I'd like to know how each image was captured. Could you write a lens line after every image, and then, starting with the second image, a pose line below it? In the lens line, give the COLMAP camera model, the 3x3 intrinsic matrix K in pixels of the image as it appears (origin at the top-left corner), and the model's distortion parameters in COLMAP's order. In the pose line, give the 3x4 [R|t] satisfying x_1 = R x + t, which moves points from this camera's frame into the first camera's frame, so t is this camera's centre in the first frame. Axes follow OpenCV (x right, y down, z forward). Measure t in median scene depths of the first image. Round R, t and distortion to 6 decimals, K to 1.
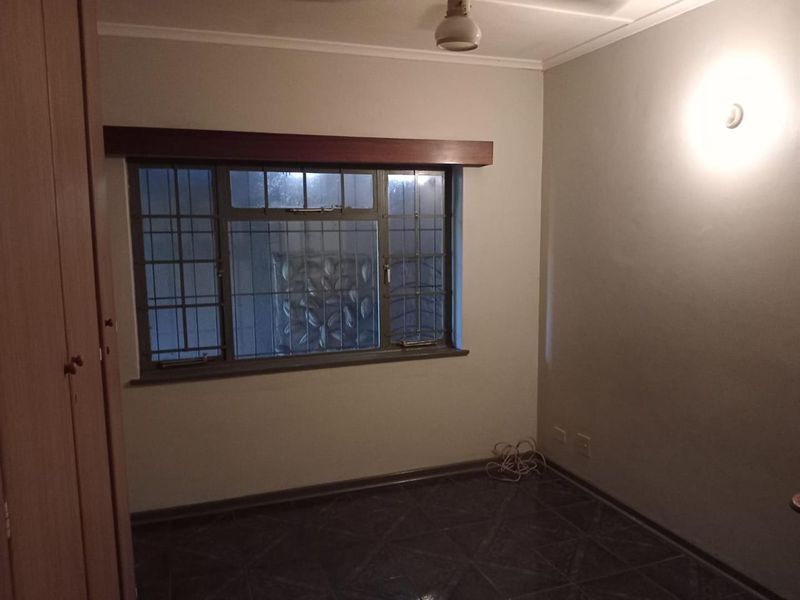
lens RADIAL K [[636.4, 0, 398.9], [0, 636.4, 305.4], [0, 0, 1]] dist [0.099174, -0.148112]
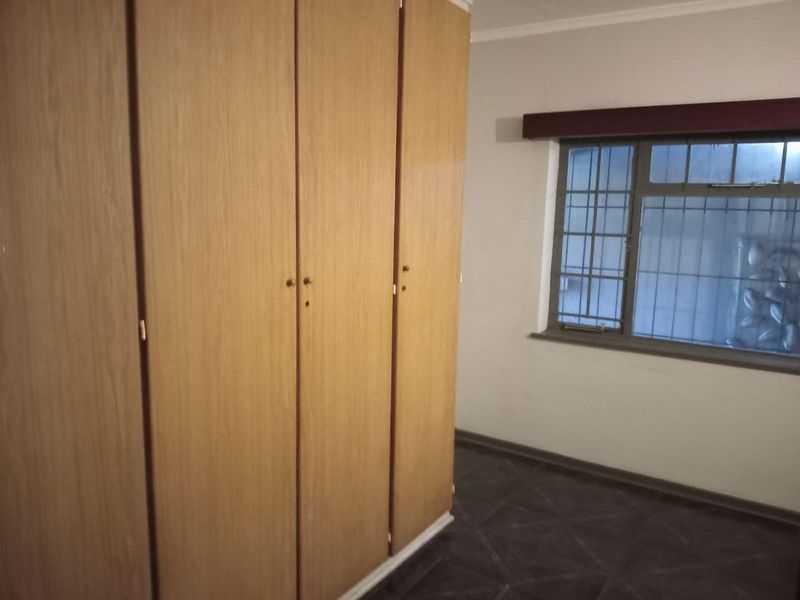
lens RADIAL K [[636.4, 0, 414.6], [0, 636.4, 305.0], [0, 0, 1]] dist [0.099174, -0.148112]
pose [[0.596896, 0.152921, -0.787610, 0.334120], [-0.126162, 0.987345, 0.096088, -0.016763], [0.792337, 0.042012, 0.608636, 0.115249]]
